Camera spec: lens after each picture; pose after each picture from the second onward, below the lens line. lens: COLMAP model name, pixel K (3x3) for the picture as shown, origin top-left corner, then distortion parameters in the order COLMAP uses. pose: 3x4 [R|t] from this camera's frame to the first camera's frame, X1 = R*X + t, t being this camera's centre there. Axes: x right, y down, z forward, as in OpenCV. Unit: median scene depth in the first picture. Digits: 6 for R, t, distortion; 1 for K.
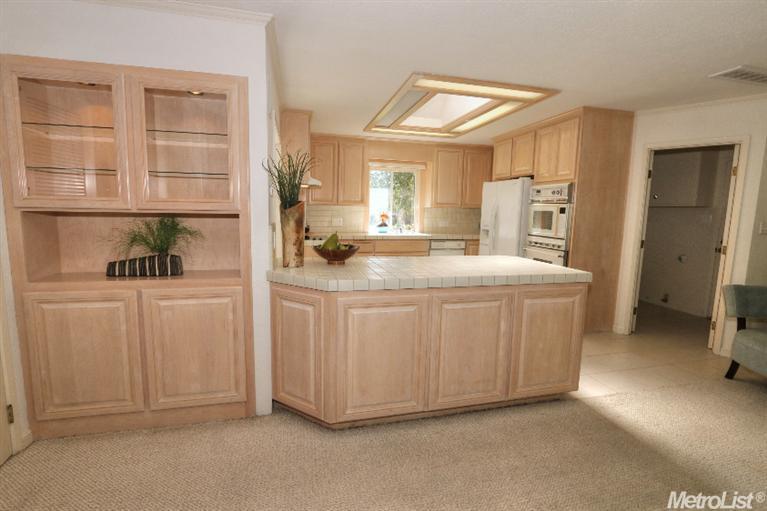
lens RADIAL K [[351.8, 0, 383.0], [0, 351.8, 254.0], [0, 0, 1]] dist [-0.012545, 0.002076]
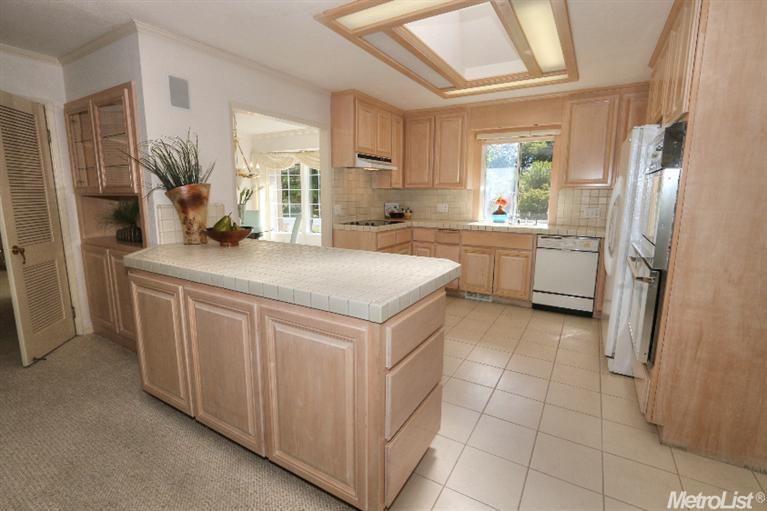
lens RADIAL K [[351.8, 0, 385.0], [0, 351.8, 251.5], [0, 0, 1]] dist [-0.012545, 0.002076]
pose [[0.711043, 0.093988, -0.696838, 0.477434], [-0.077312, 0.995468, 0.055378, -0.024821], [0.698885, 0.014498, 0.715087, 0.328268]]
